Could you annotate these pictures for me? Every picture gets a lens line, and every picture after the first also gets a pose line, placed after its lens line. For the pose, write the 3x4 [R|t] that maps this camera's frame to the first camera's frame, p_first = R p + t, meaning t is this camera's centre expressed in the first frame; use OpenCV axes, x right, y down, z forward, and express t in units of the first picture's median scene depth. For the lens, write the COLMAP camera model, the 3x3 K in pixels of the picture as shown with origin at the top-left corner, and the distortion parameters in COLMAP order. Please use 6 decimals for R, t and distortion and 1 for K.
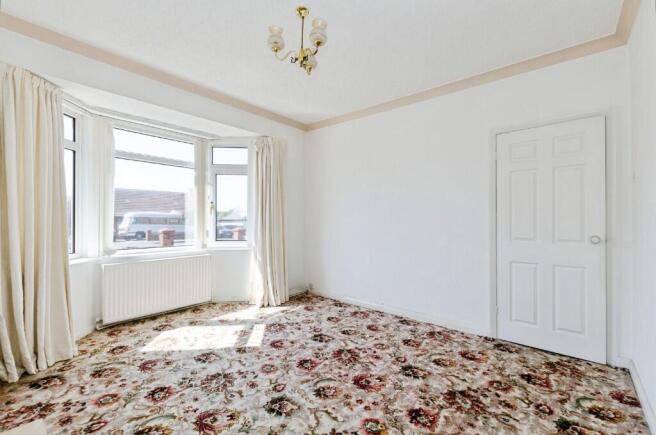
lens RADIAL K [[283.2, 0, 335.0], [0, 283.2, 218.9], [0, 0, 1]] dist [-0.001046, -0.001137]
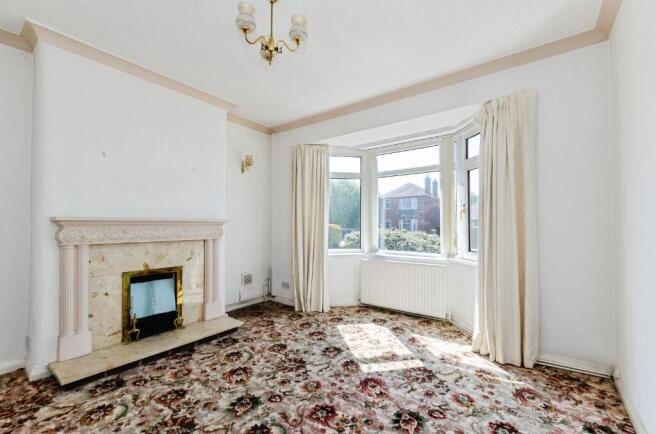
lens RADIAL K [[283.2, 0, 331.2], [0, 283.2, 223.1], [0, 0, 1]] dist [-0.001046, -0.001137]
pose [[0.038813, -0.012172, -0.999172, 0.540165], [0.001589, 0.999925, -0.012120, 0.005487], [0.999245, -0.001117, 0.038830, 0.793953]]
